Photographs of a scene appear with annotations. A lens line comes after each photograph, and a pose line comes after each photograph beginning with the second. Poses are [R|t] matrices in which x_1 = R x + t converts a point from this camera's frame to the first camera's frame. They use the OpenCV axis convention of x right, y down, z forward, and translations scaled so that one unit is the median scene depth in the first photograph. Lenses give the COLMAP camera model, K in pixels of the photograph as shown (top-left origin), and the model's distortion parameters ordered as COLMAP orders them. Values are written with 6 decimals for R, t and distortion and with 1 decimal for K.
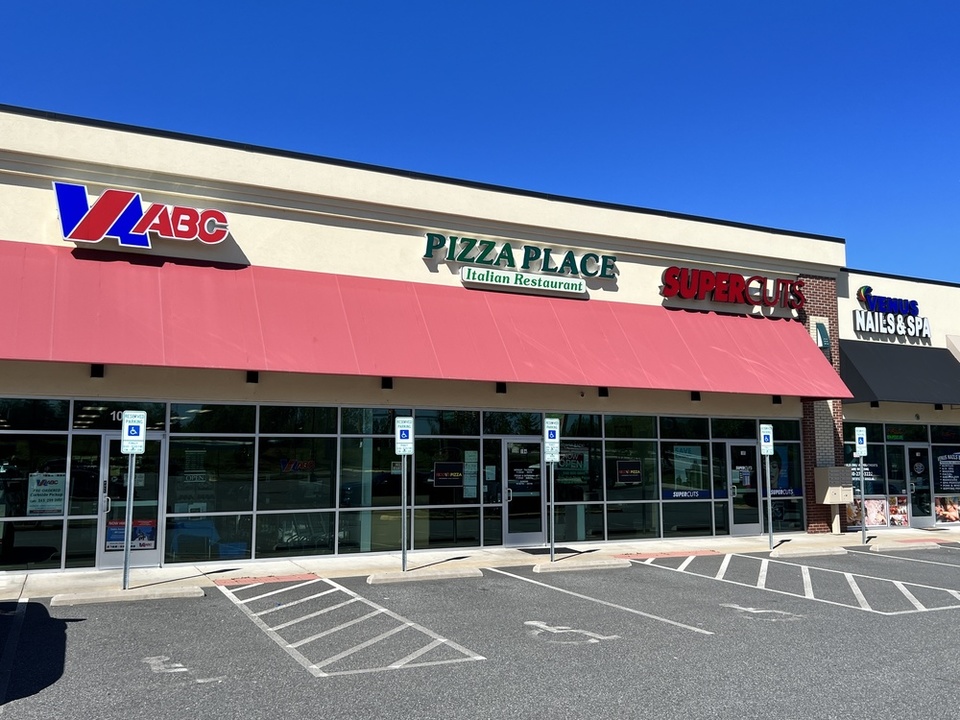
lens RADIAL K [[922.9, 0, 480.0], [0, 922.9, 360.0], [0, 0, 1]] dist [0.038633, -0.014744]
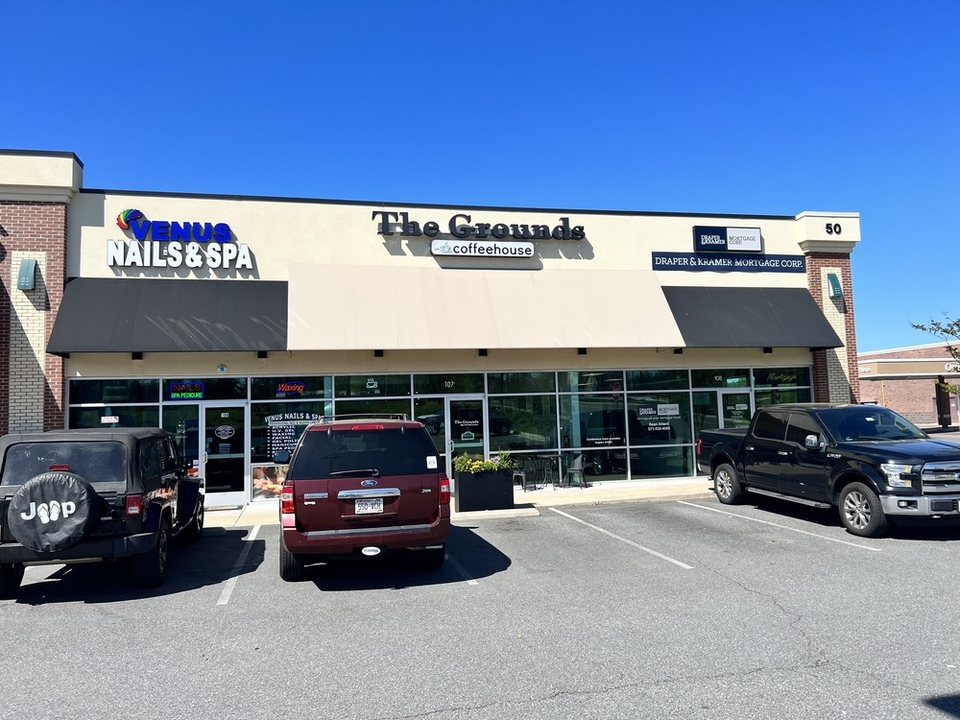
lens RADIAL K [[723.0, 0, 492.5], [0, 723.0, 360.3], [0, 0, 1]] dist [0.059183, -0.072927]
pose [[0.968928, -0.049322, -0.242375, 0.860608], [0.058254, 0.997856, 0.029823, 0.049643], [0.240384, -0.043016, 0.969724, 0.454902]]
